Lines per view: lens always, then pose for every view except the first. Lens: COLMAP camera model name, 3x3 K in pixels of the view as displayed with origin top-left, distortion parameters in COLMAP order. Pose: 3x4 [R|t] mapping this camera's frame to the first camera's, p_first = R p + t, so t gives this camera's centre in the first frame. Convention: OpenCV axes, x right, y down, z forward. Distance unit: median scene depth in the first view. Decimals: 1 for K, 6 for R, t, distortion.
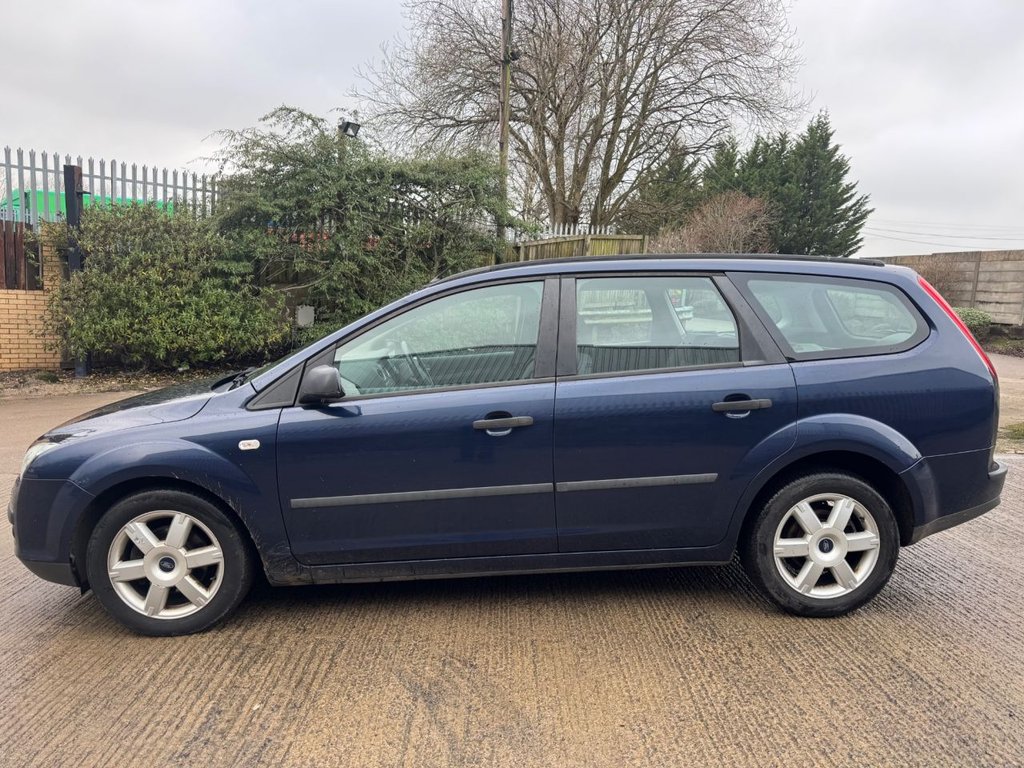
lens RADIAL K [[698.1, 0, 512.1], [0, 698.1, 390.5], [0, 0, 1]] dist [0.071689, -0.088638]
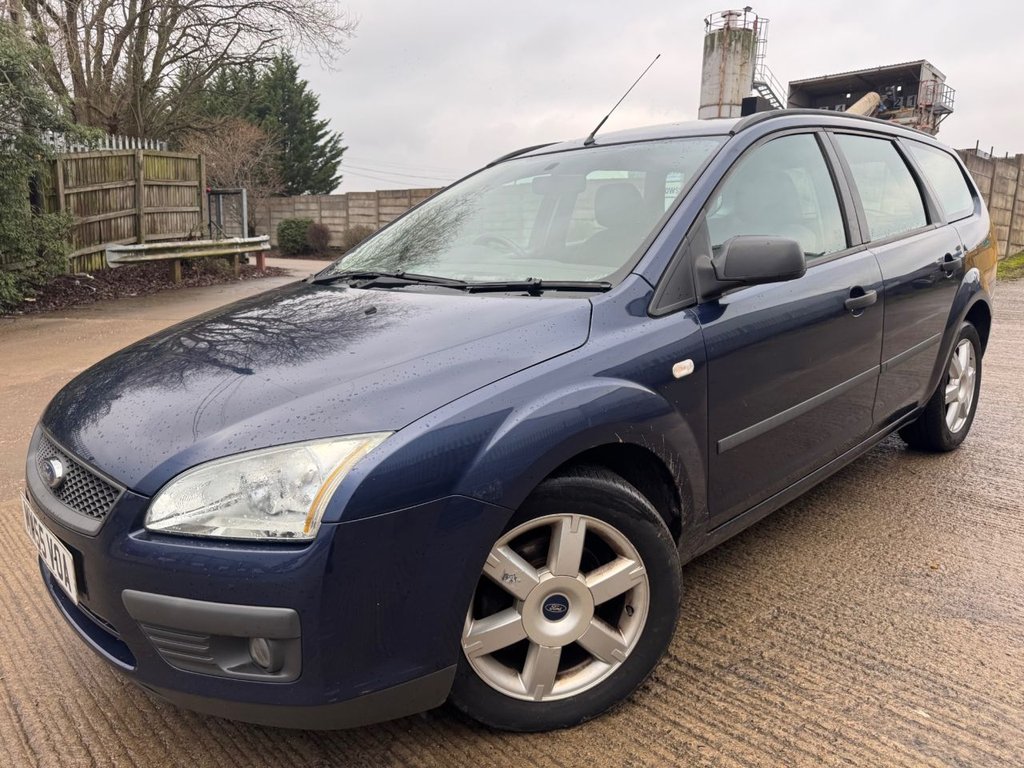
lens RADIAL K [[704.7, 0, 520.9], [0, 704.7, 378.5], [0, 0, 1]] dist [0.035630, -0.033991]
pose [[0.759050, -0.158332, 0.631486, -0.104969], [0.114385, 0.987321, 0.110058, -0.000024], [-0.640905, -0.011307, 0.767537, 0.072002]]
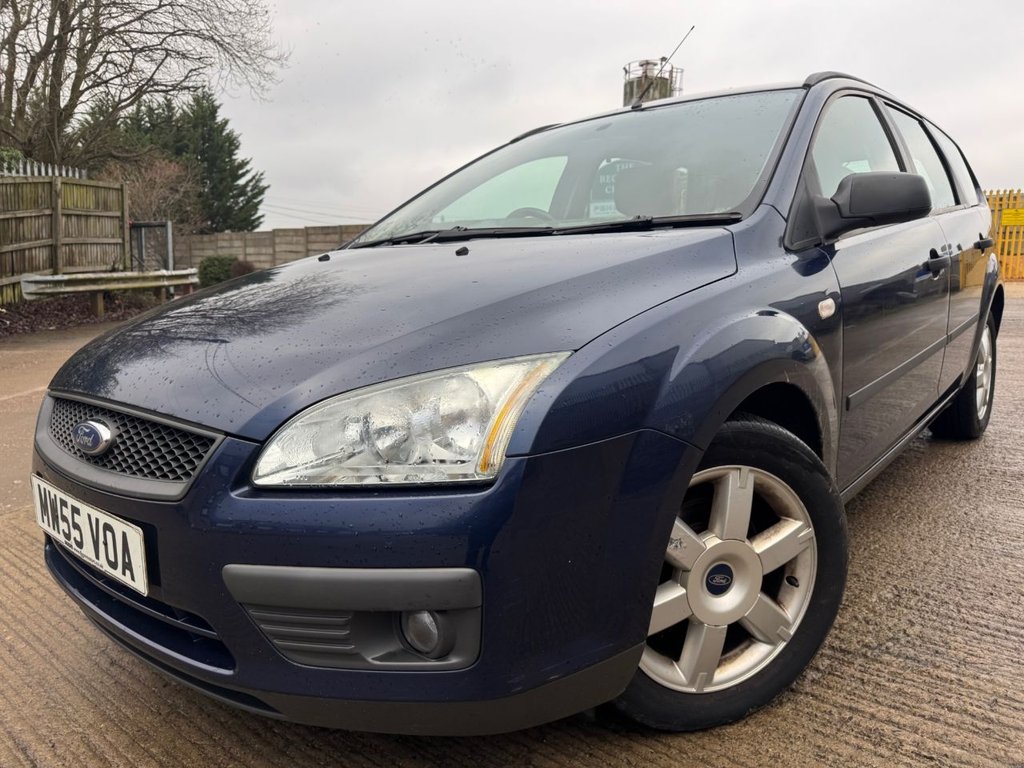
lens RADIAL K [[709.8, 0, 522.3], [0, 709.8, 385.6], [0, 0, 1]] dist [0.006989, -0.004607]
pose [[0.687615, -0.144484, 0.711555, -0.113304], [0.128295, 0.988758, 0.076793, 0.007811], [-0.714651, 0.038485, 0.698422, 0.093120]]
